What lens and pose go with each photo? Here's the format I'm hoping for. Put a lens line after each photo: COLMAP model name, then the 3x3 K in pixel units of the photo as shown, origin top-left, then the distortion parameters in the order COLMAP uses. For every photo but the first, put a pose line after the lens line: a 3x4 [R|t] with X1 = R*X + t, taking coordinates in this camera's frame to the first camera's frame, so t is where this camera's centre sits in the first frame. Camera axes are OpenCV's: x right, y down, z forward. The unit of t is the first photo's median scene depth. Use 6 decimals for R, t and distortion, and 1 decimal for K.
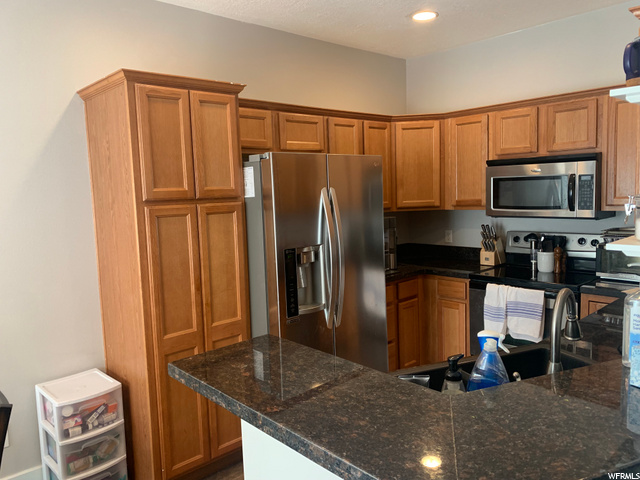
lens RADIAL K [[491.3, 0, 318.9], [0, 491.3, 239.8], [0, 0, 1]] dist [0.036153, -0.041475]
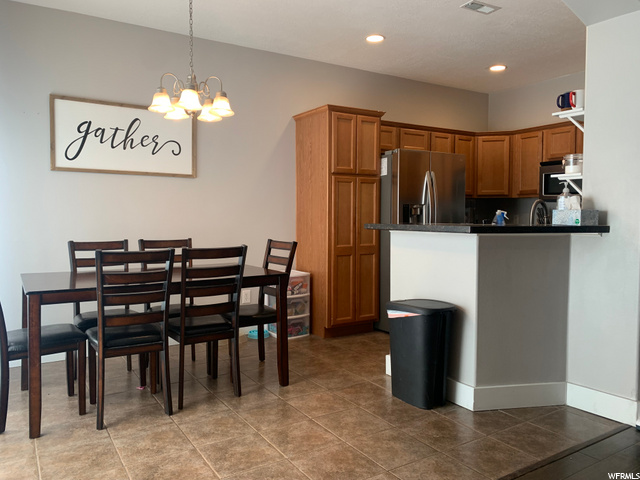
lens RADIAL K [[491.3, 0, 320.9], [0, 491.3, 239.1], [0, 0, 1]] dist [0.036153, -0.041475]
pose [[0.982248, 0.046940, -0.181620, -0.032516], [-0.055707, 0.997501, -0.043468, 0.225562], [0.179125, 0.052814, 0.982408, -0.738954]]
